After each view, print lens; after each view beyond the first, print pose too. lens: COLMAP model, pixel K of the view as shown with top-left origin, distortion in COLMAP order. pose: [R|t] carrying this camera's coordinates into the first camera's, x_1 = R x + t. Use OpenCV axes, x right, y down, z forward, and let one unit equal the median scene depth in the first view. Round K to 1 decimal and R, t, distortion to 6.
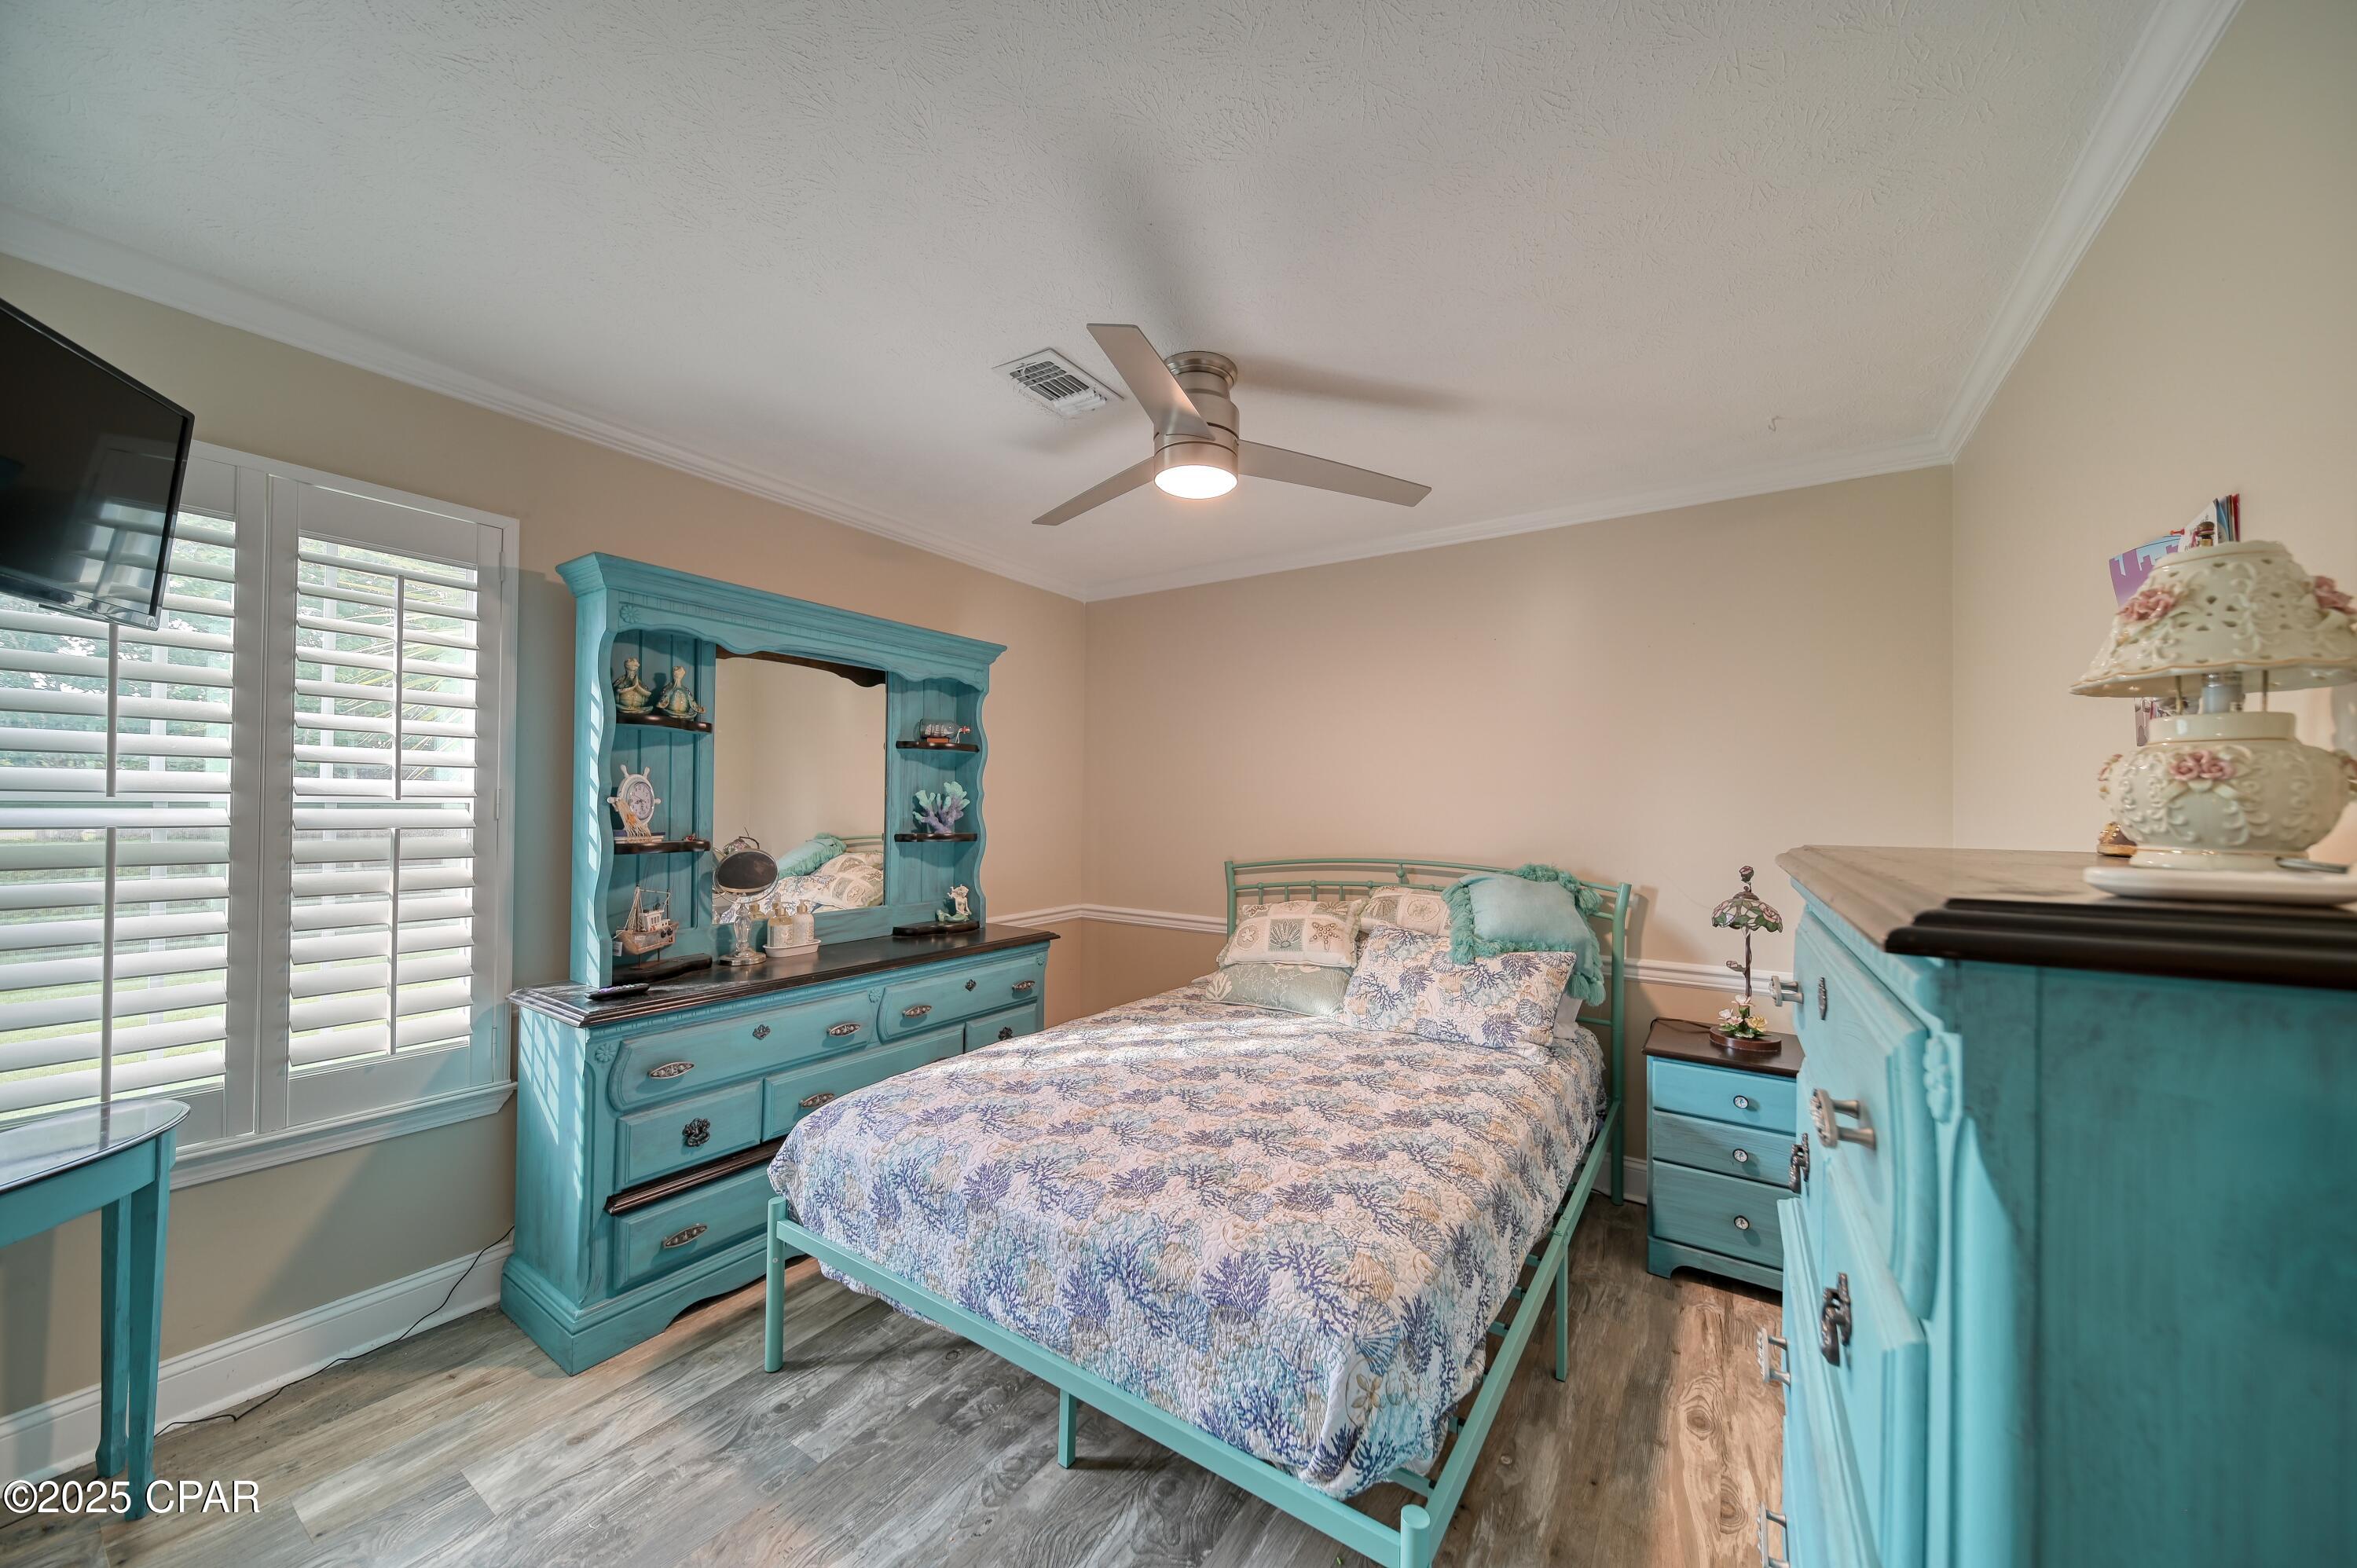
lens RADIAL K [[828.8, 0, 1193.9], [0, 828.8, 796.2], [0, 0, 1]] dist [0.000914, -0.000638]
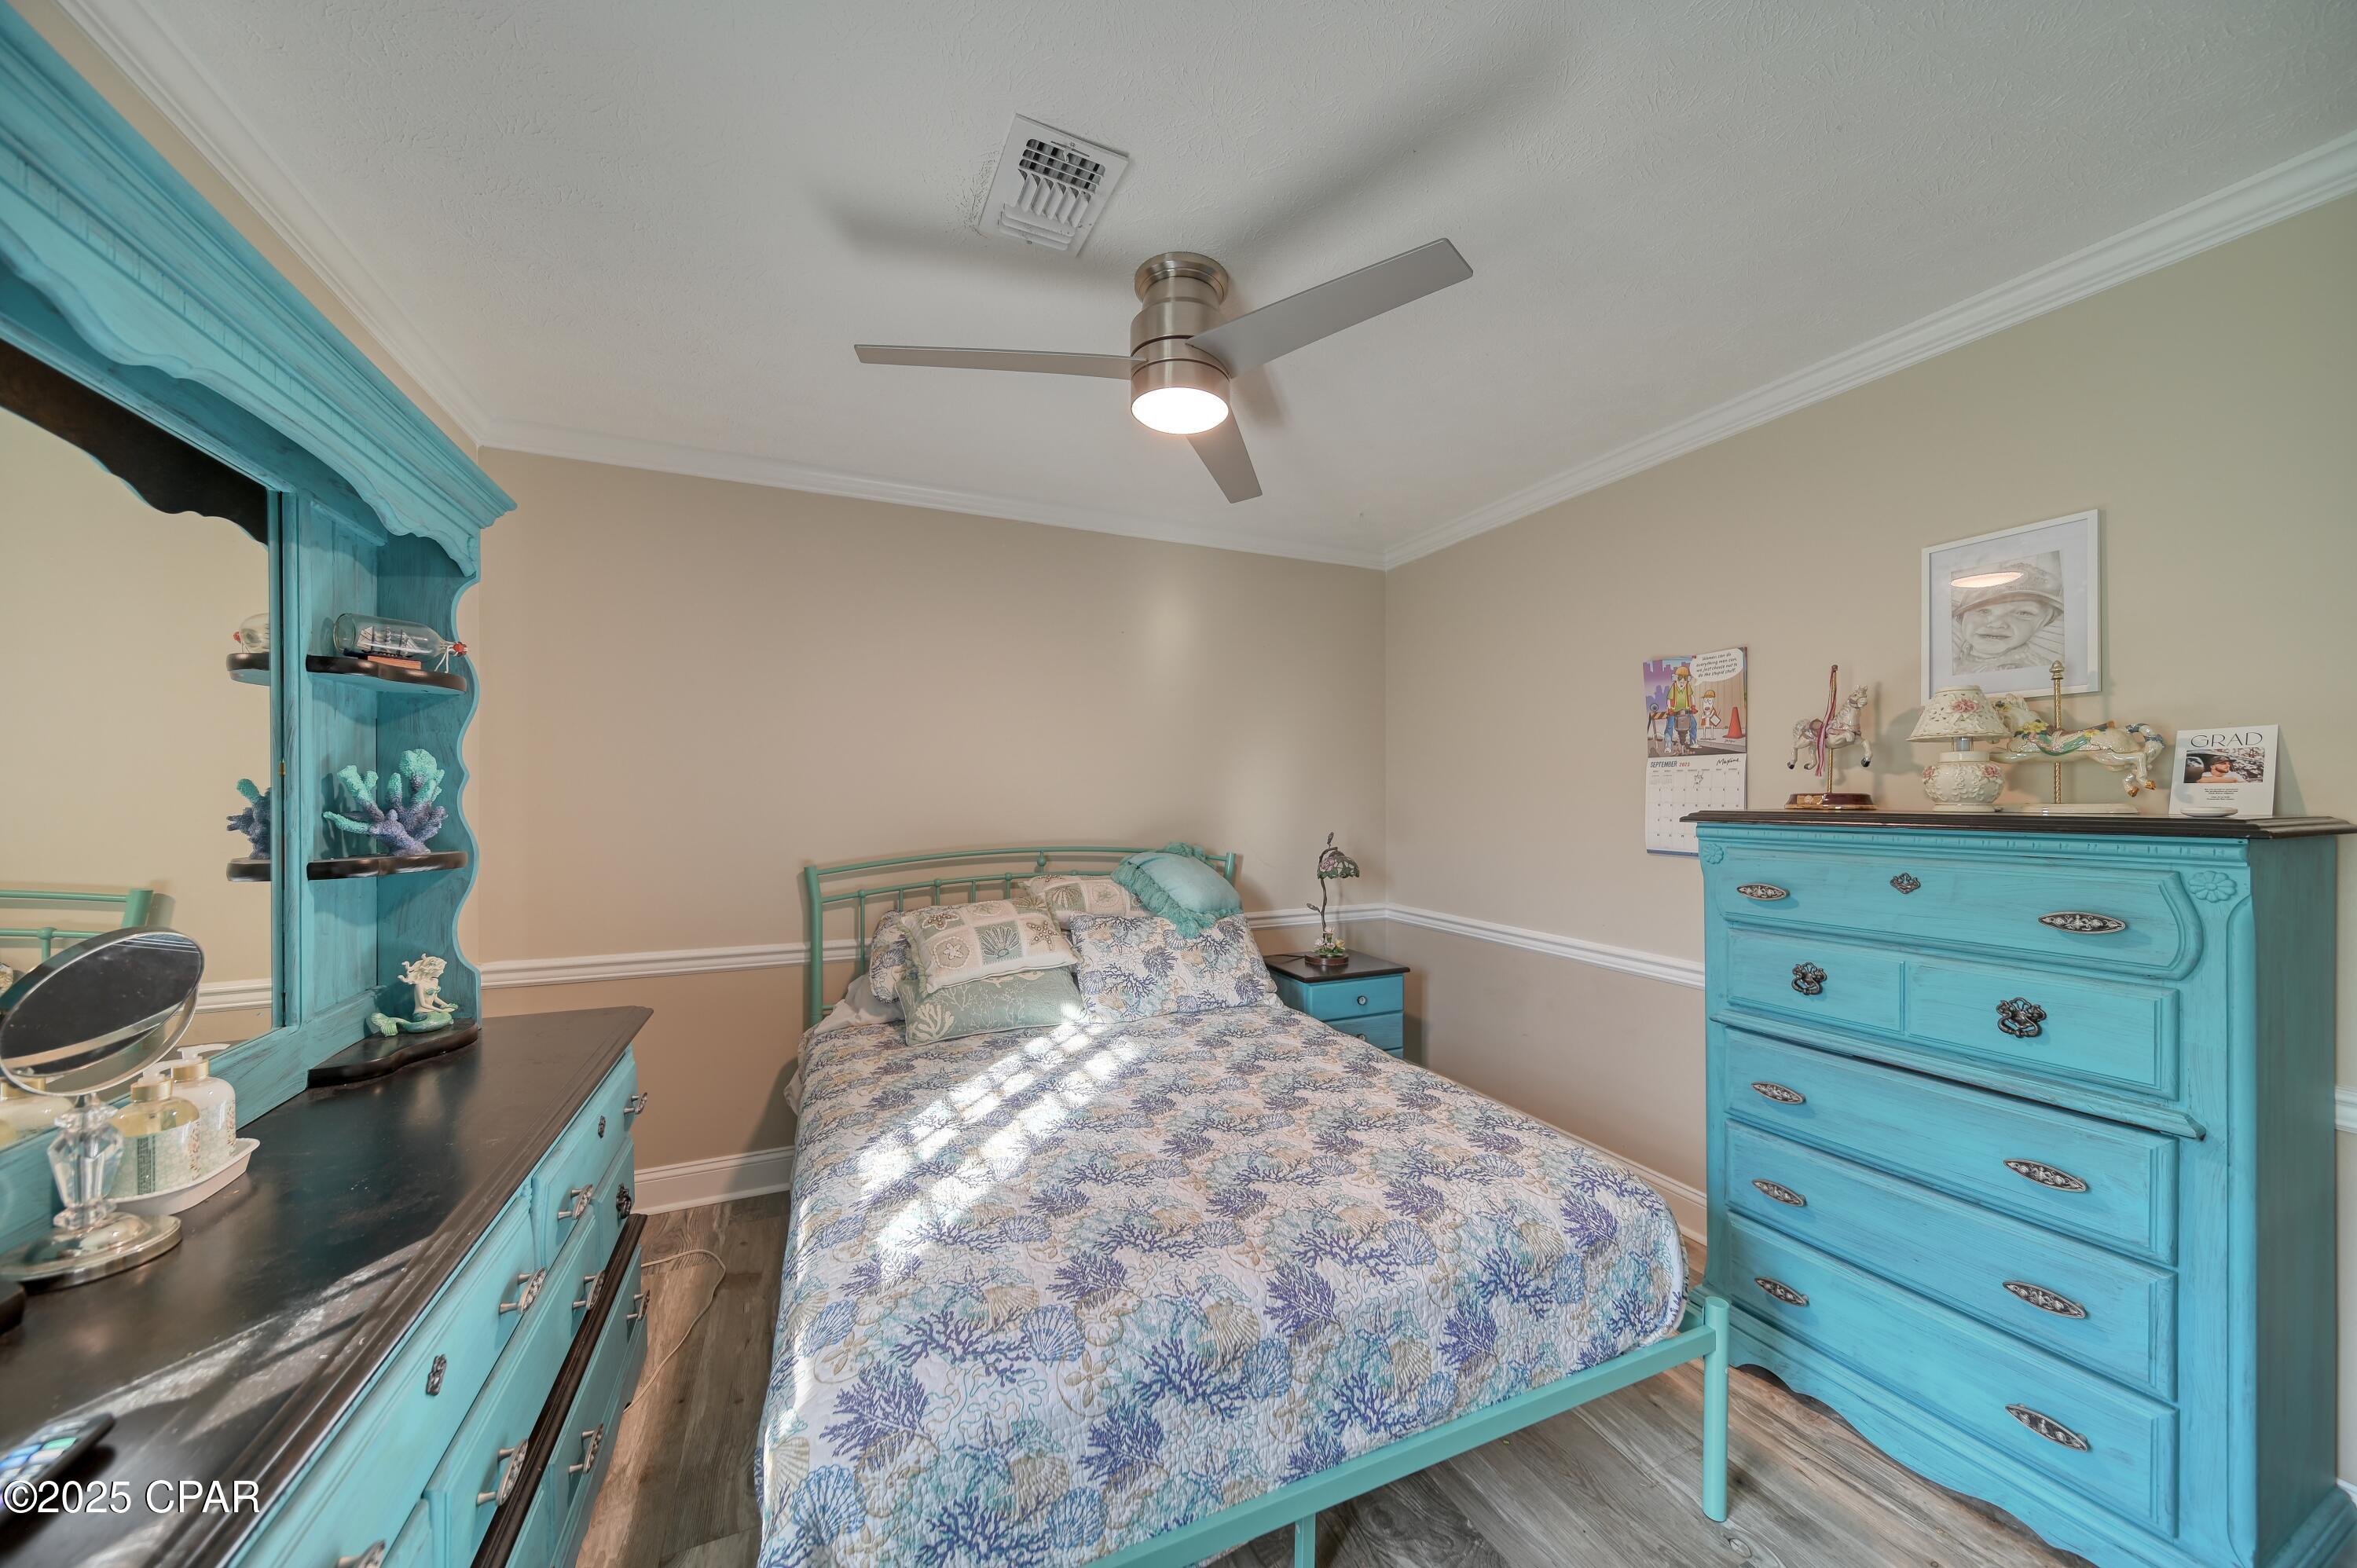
lens RADIAL K [[828.8, 0, 1193.9], [0, 828.8, 796.2], [0, 0, 1]] dist [0.000914, -0.000638]
pose [[0.534126, -0.013532, 0.845297, -0.643971], [-0.003323, 0.999831, 0.018105, -0.000120], [-0.845398, -0.012479, 0.533990, 0.477323]]
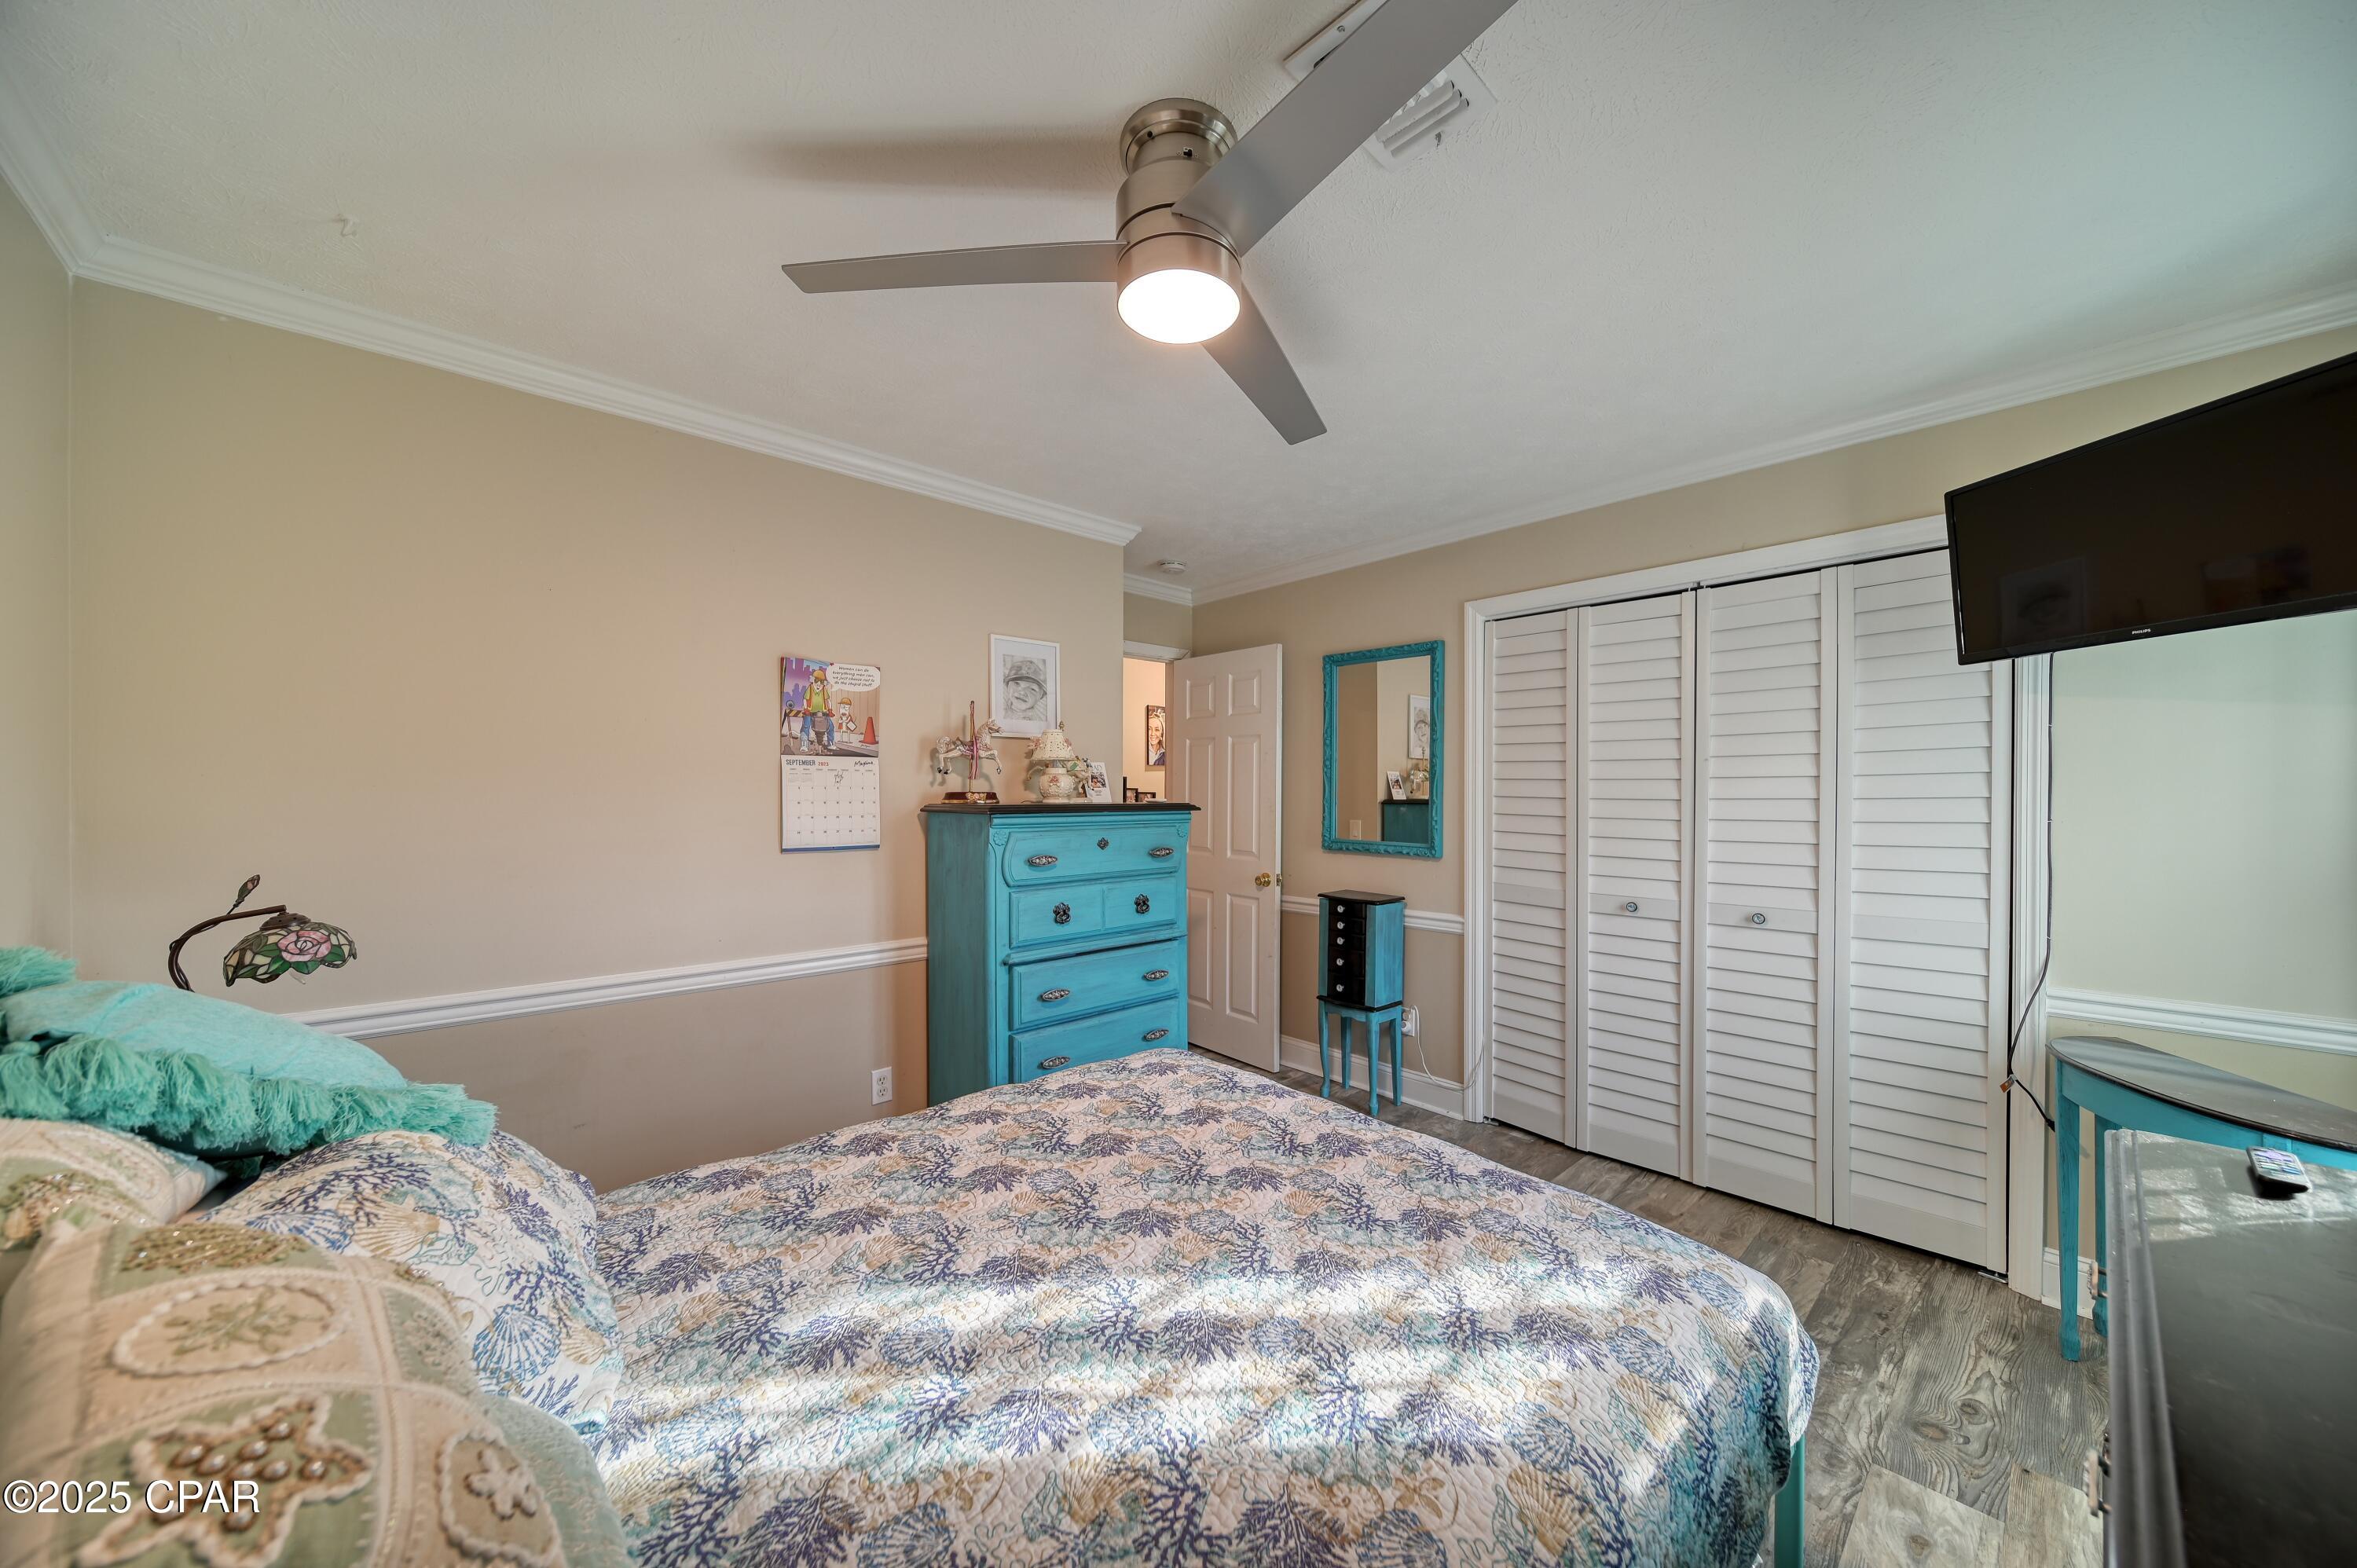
lens RADIAL K [[824.2, 0, 1196.4], [0, 824.2, 796.1], [0, 0, 1]] dist [0.000323, -0.000421]
pose [[-0.969477, -0.013568, 0.244806, -0.162908], [-0.015509, 0.999862, -0.006004, 0.019068], [-0.244691, -0.009618, -0.969554, 1.485113]]
